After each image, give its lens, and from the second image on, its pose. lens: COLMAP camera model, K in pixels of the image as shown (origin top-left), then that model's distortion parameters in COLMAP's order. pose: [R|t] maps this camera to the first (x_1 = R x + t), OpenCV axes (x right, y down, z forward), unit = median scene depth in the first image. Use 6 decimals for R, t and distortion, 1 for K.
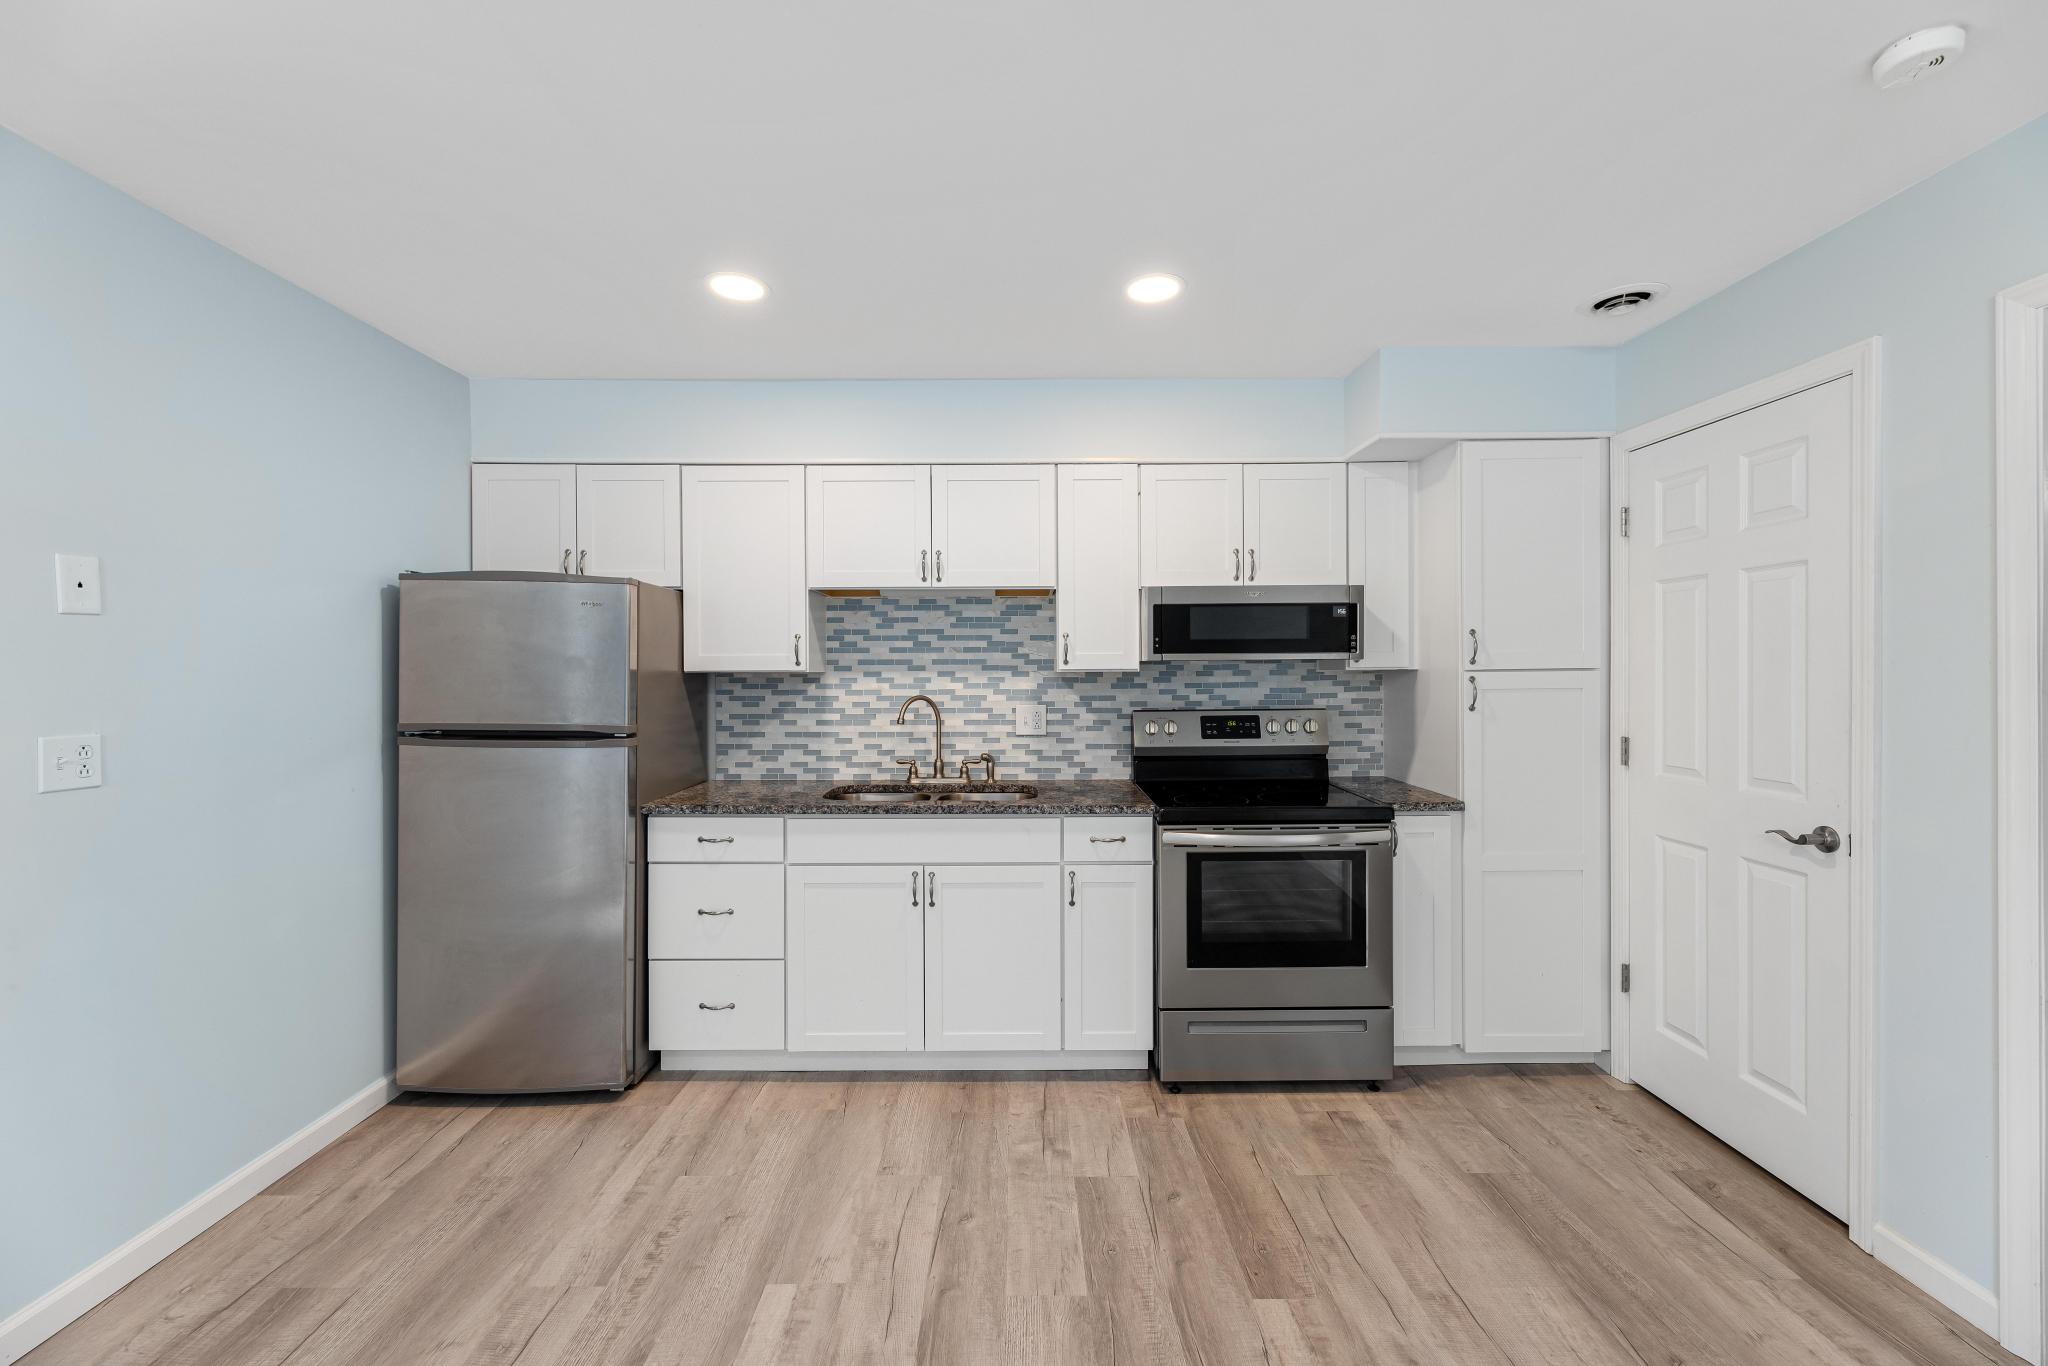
lens RADIAL K [[824.2, 0, 1021.0], [0, 824.2, 676.3], [0, 0, 1]] dist [-0.001494, 0.000068]
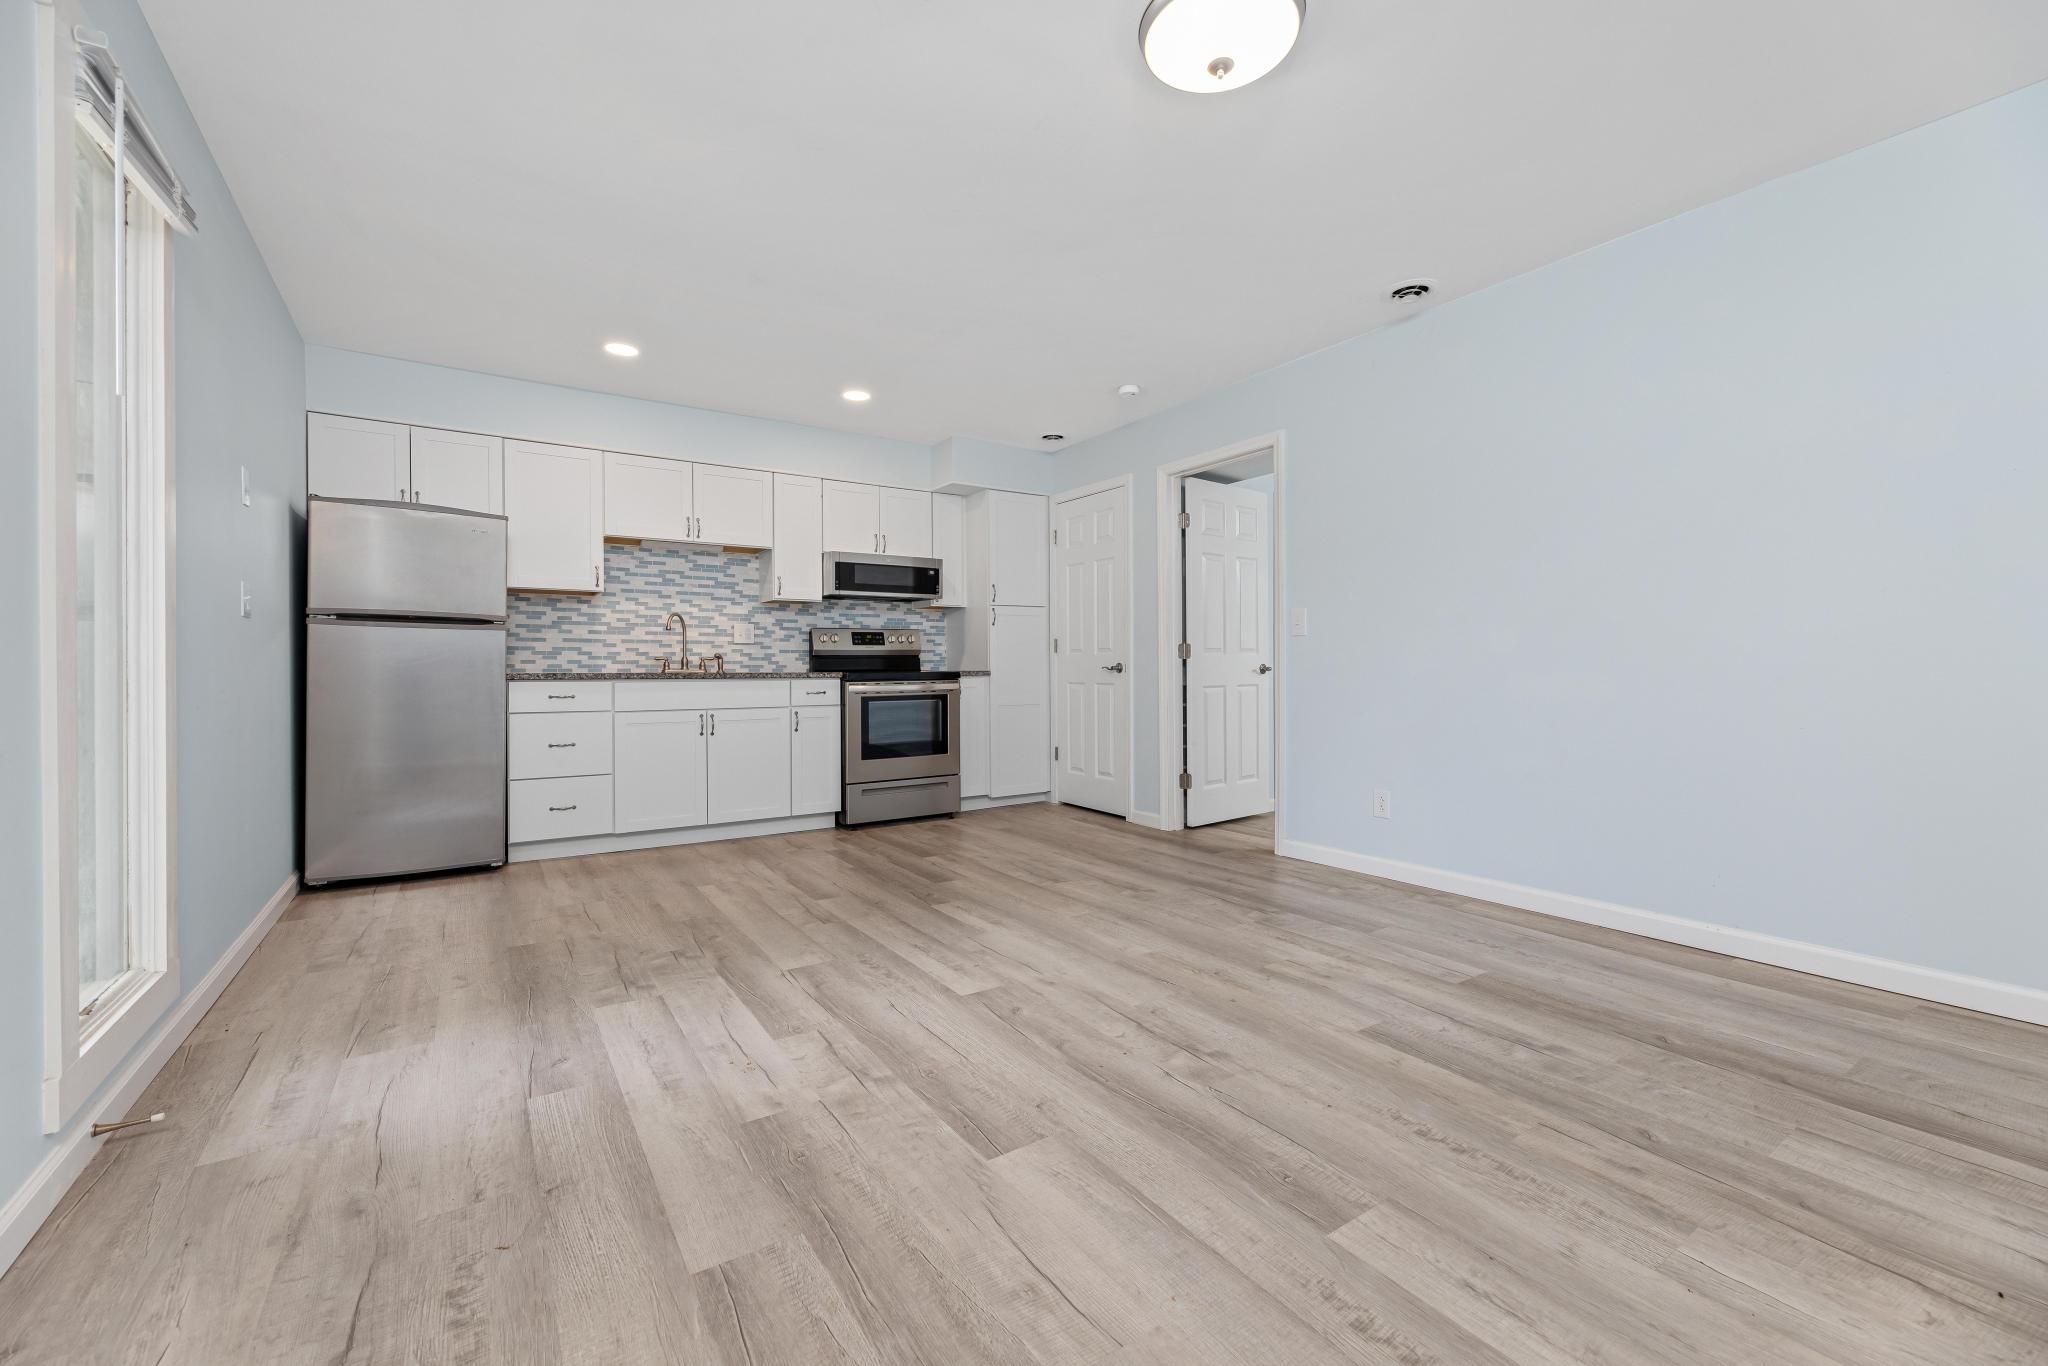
lens RADIAL K [[824.2, 0, 1021.0], [0, 824.2, 676.3], [0, 0, 1]] dist [-0.001494, 0.000068]
pose [[0.837051, -0.005307, 0.547099, -0.400566], [0.002904, 0.999982, 0.005256, 0.126824], [-0.547118, -0.002811, 0.837051, -0.579323]]
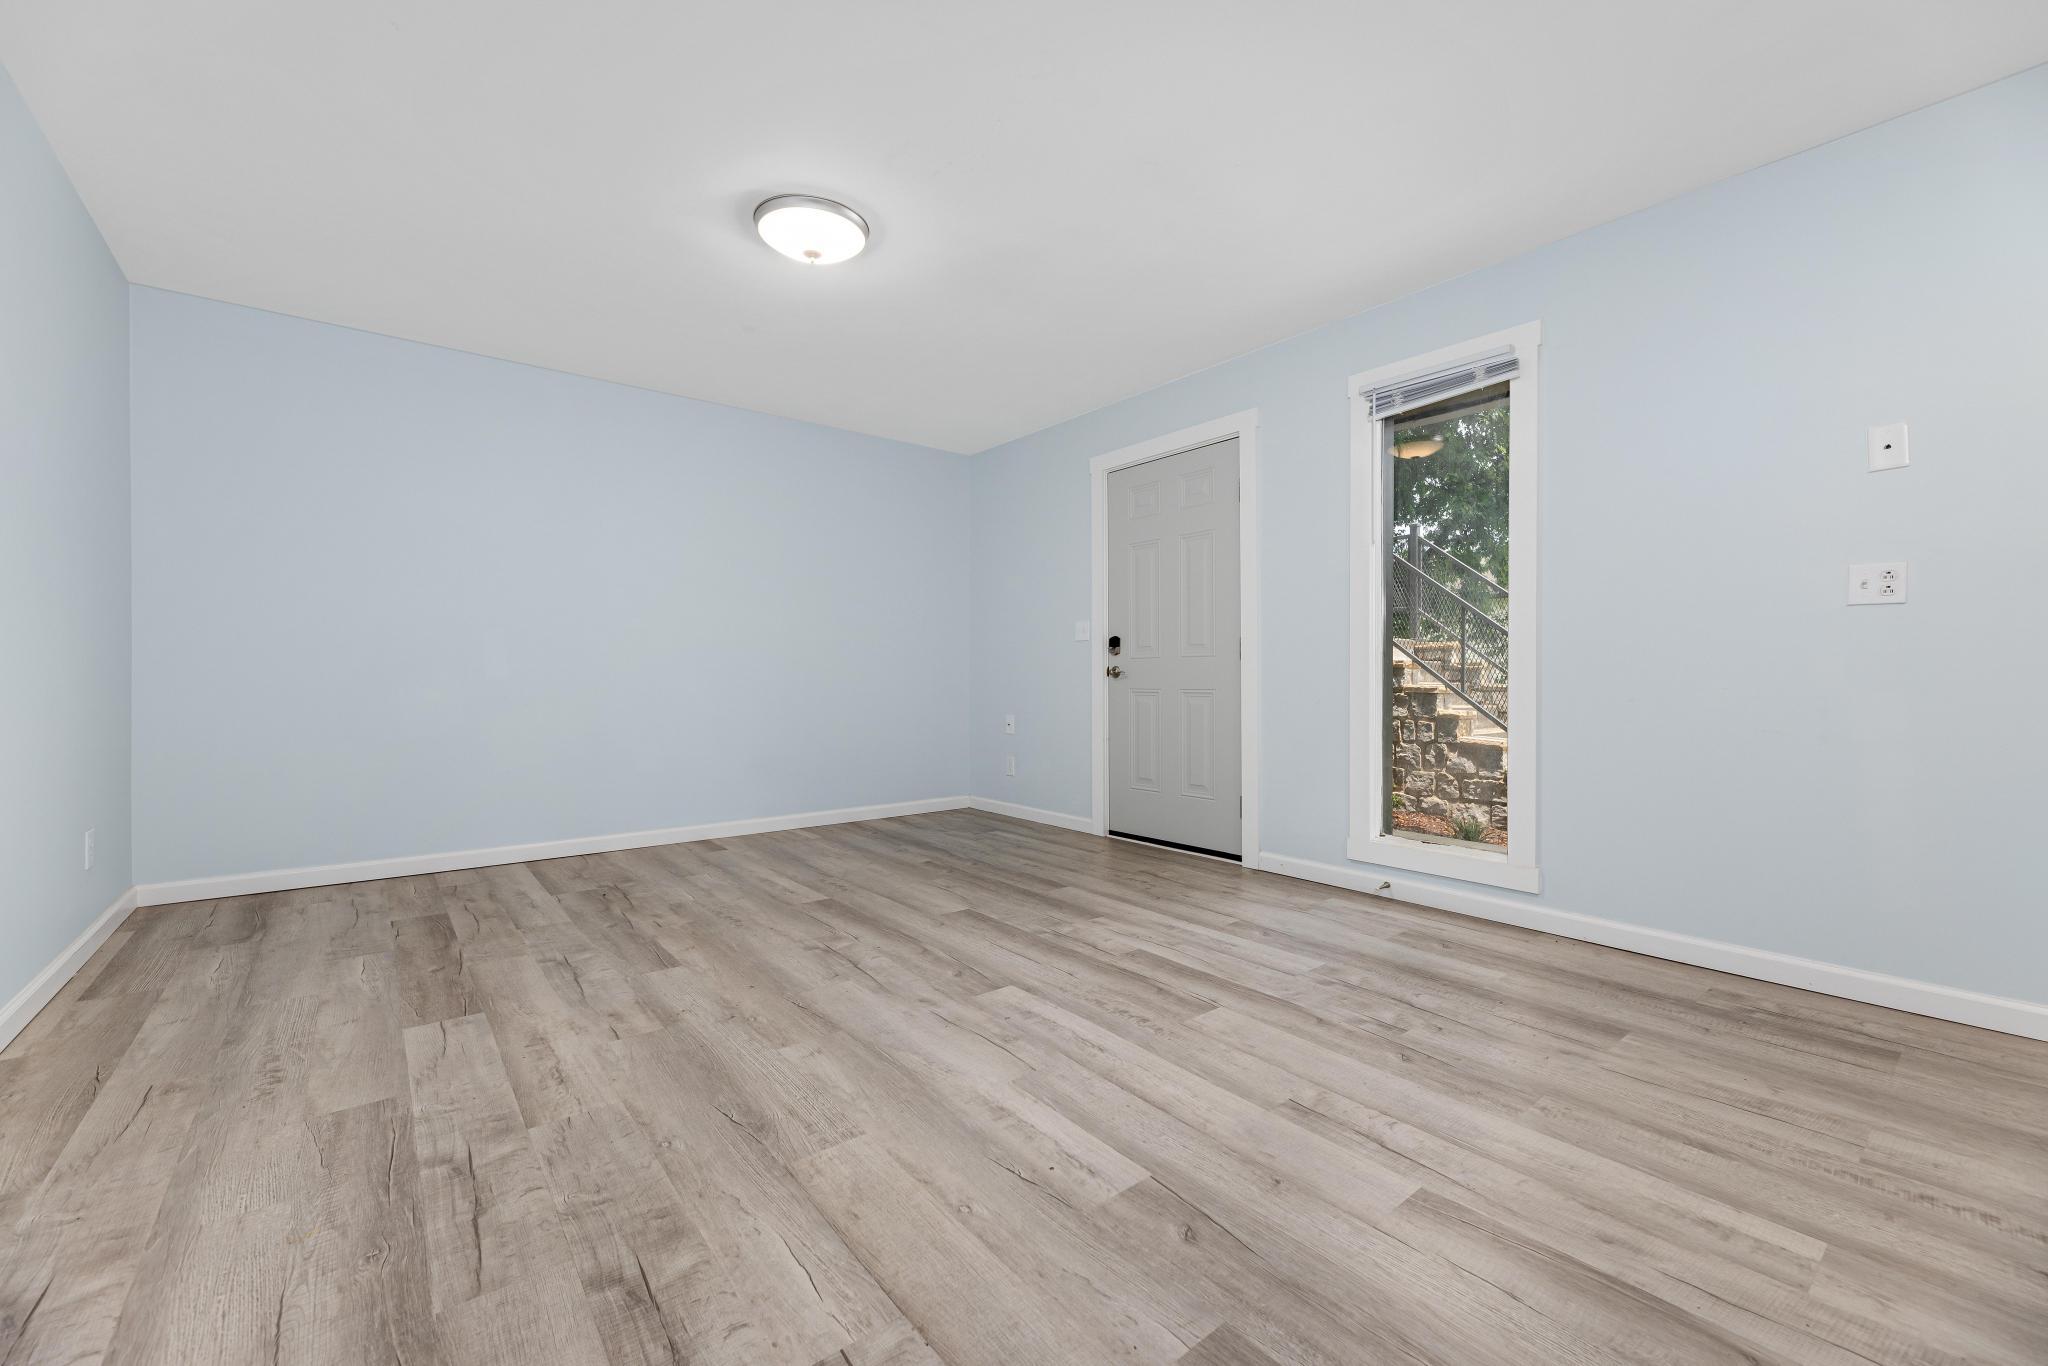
lens RADIAL K [[824.2, 0, 1021.0], [0, 824.2, 676.3], [0, 0, 1]] dist [-0.001494, 0.000068]
pose [[-0.785571, 0.005794, -0.618744, 0.389185], [0.002306, 0.999977, 0.006437, 0.124761], [0.618767, 0.003630, -0.785566, 0.622022]]
